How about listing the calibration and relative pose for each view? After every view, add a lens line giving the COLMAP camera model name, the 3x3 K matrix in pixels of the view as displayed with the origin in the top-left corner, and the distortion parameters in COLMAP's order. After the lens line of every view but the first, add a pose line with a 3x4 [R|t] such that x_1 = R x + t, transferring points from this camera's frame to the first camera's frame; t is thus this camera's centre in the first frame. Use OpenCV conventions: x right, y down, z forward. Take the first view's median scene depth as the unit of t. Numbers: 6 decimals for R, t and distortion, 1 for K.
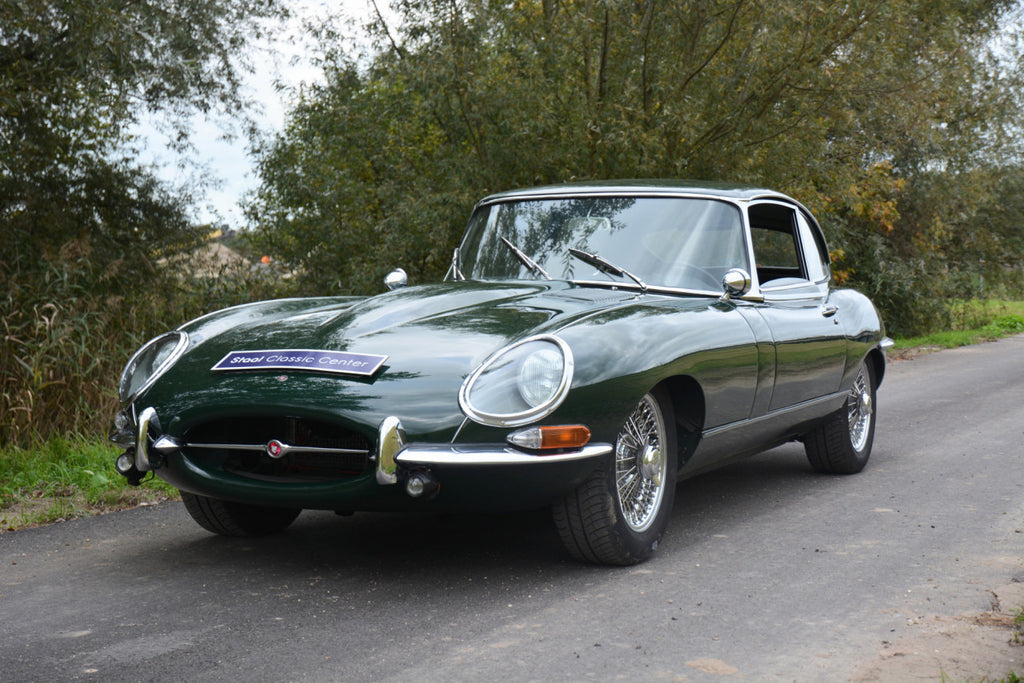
lens RADIAL K [[1592.5, 0, 470.6], [0, 1592.5, 344.9], [0, 0, 1]] dist [0.130296, 0.213497]
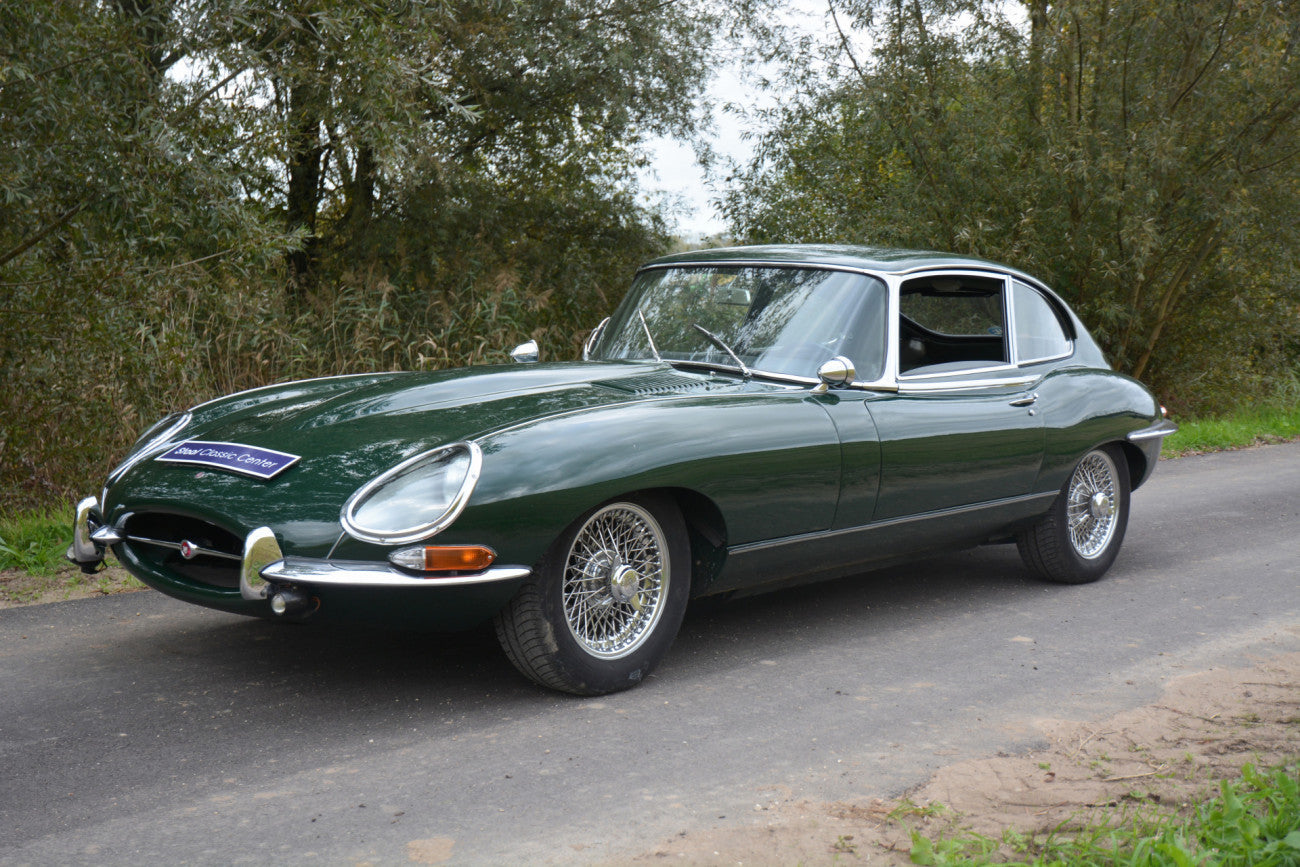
lens RADIAL K [[1612.8, 0, 587.4], [0, 1612.8, 425.0], [0, 0, 1]] dist [0.060027, 0.090736]
pose [[0.959586, 0.042772, -0.278147, 0.363692], [-0.032177, 0.998576, 0.042544, -0.056479], [0.279571, -0.031875, 0.959596, 0.138270]]
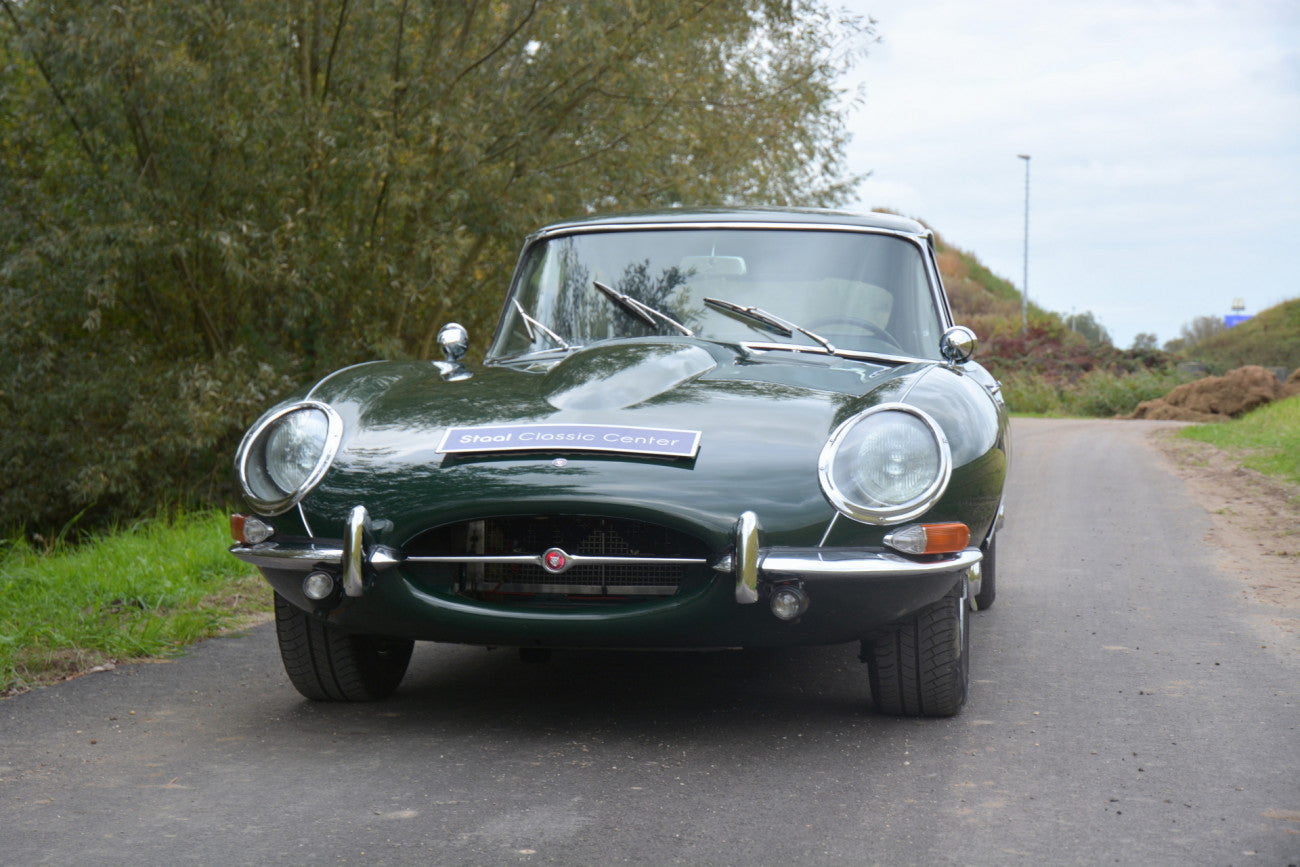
lens RADIAL K [[2373.4, 0, 609.4], [0, 2373.4, 427.6], [0, 0, 1]] dist [0.168054, 0.139557]
pose [[0.962386, 0.000939, 0.271685, -0.379838], [0.003963, 0.999839, -0.017494, 0.023515], [-0.271658, 0.017913, 0.962227, -0.034005]]
